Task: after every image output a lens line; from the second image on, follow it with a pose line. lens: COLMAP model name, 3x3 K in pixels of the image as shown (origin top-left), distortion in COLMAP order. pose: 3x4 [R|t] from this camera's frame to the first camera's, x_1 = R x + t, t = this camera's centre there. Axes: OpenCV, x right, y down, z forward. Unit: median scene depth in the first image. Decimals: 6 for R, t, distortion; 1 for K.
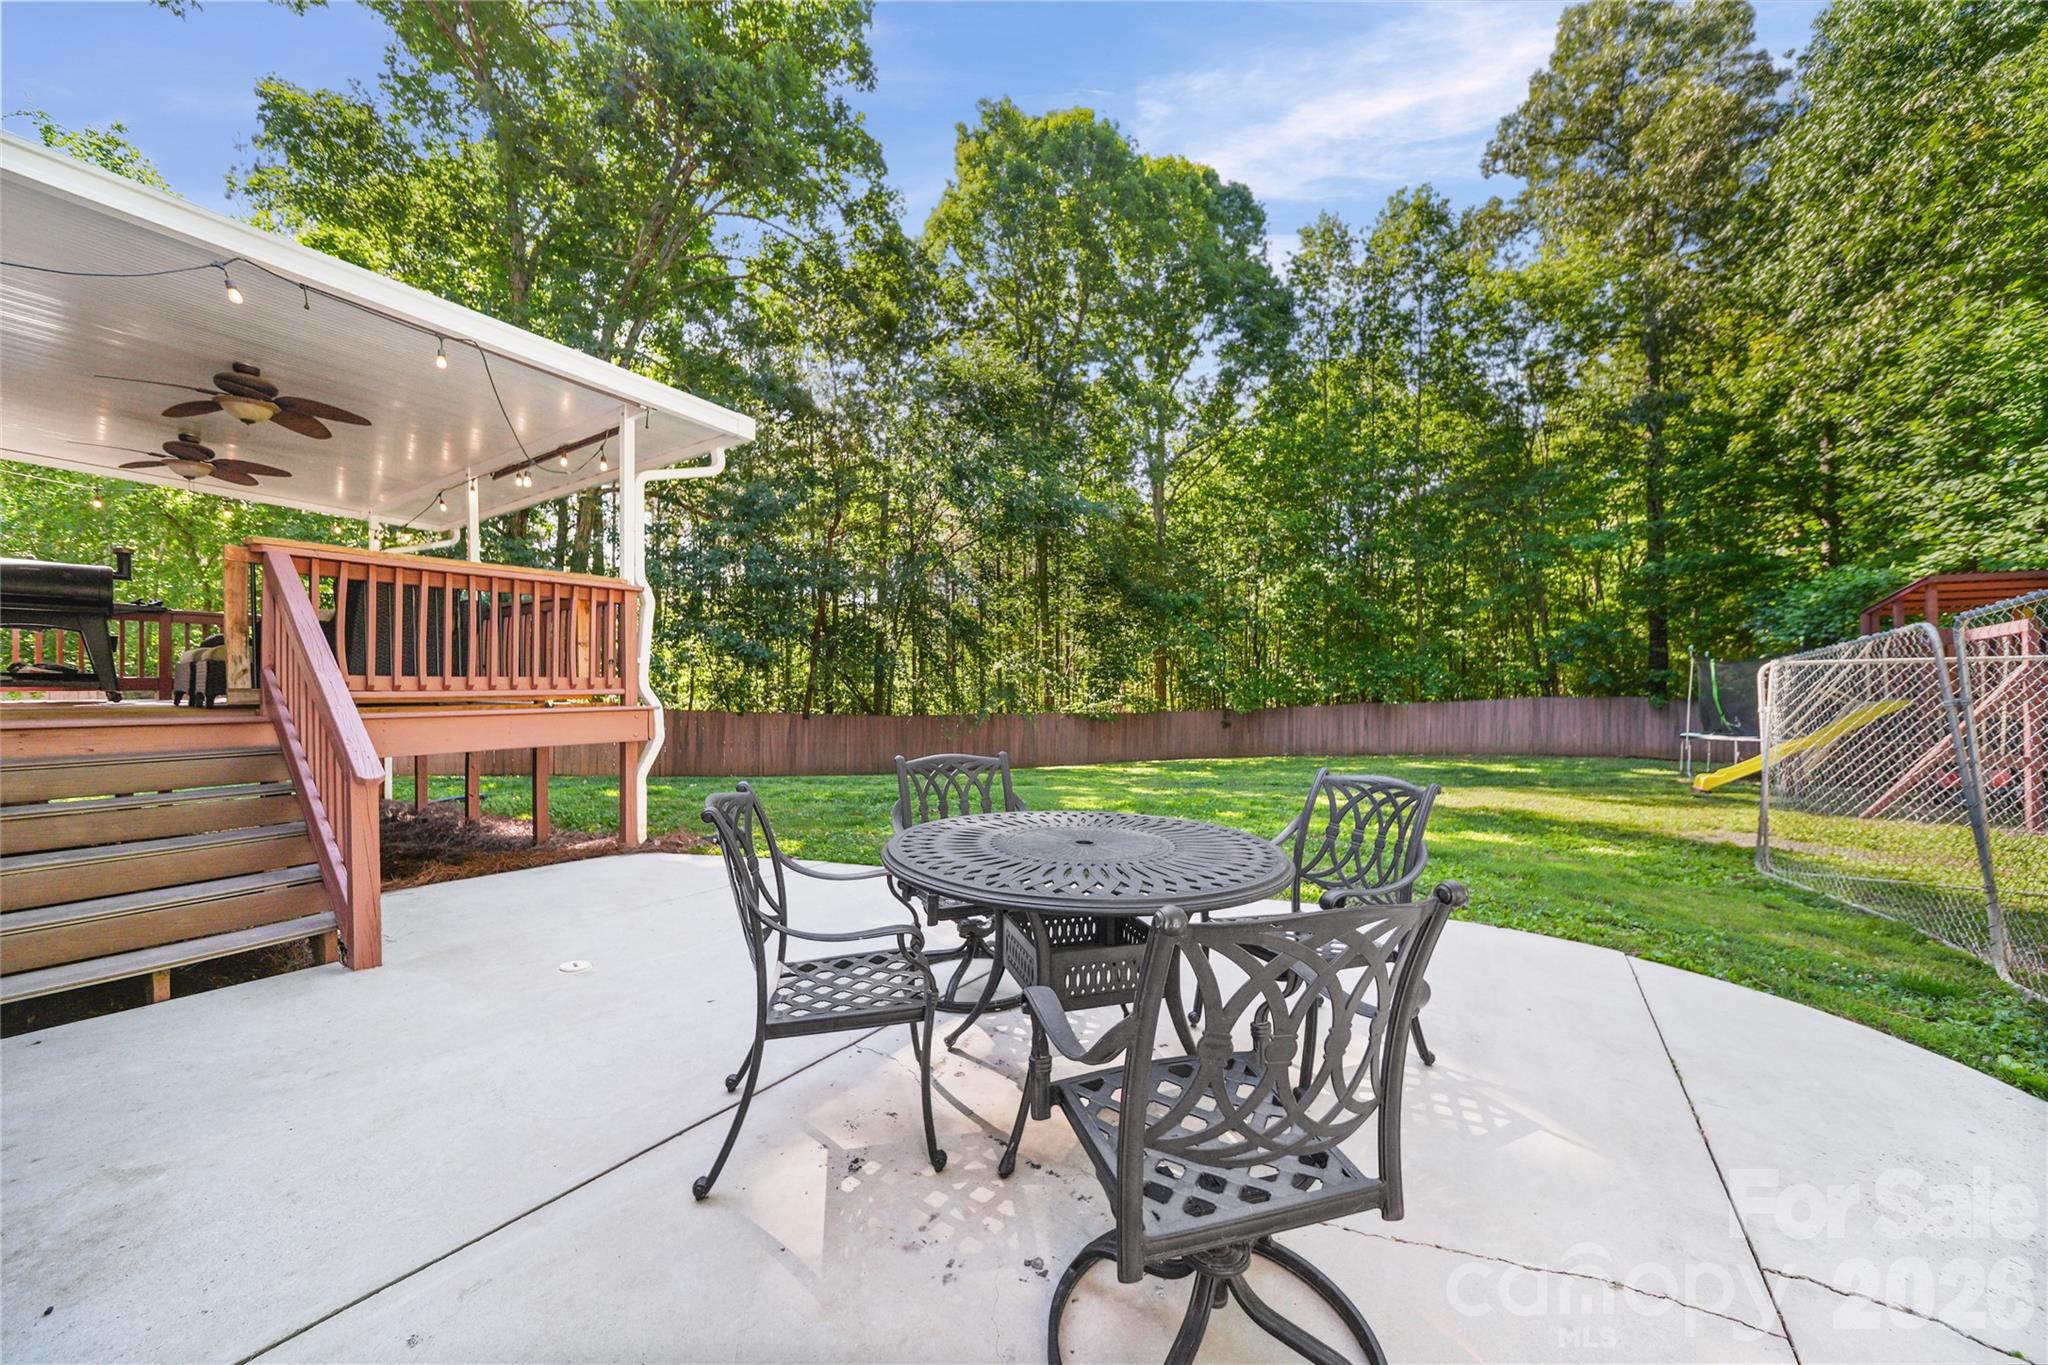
lens RADIAL K [[716.7, 0, 1030.2], [0, 716.7, 686.8], [0, 0, 1]] dist [-0.000311, -0.000071]
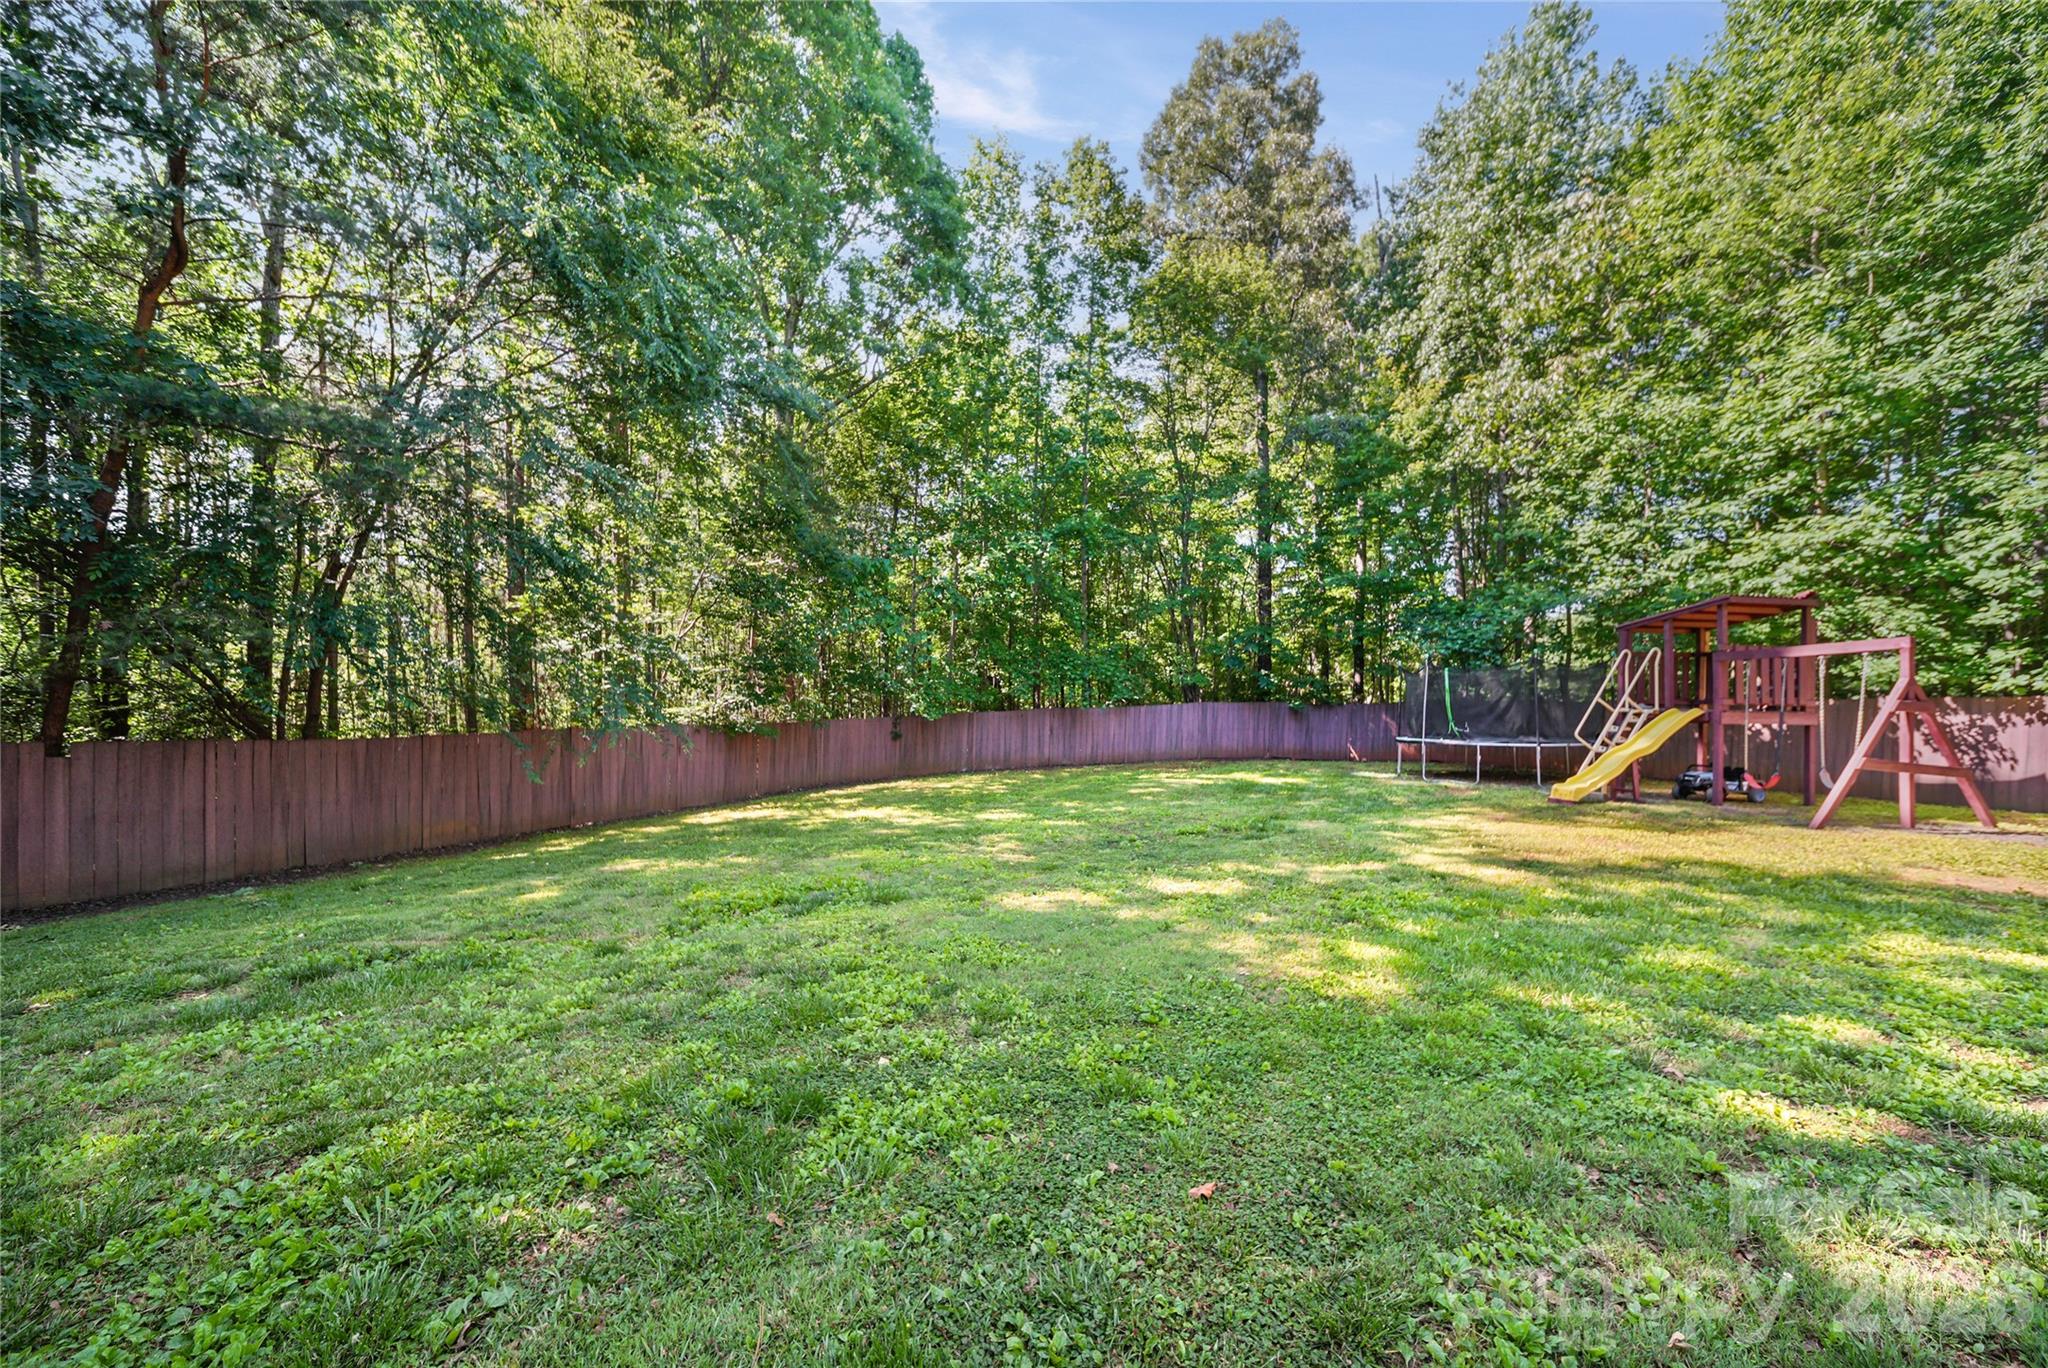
lens RADIAL K [[755.4, 0, 1030.4], [0, 755.4, 699.7], [0, 0, 1]] dist [-0.001332, -0.000273]
pose [[0.788828, 0.002620, 0.614609, -0.125803], [-0.013717, 0.999817, 0.013344, 0.001148], [-0.614461, -0.018957, 0.788719, 0.300781]]
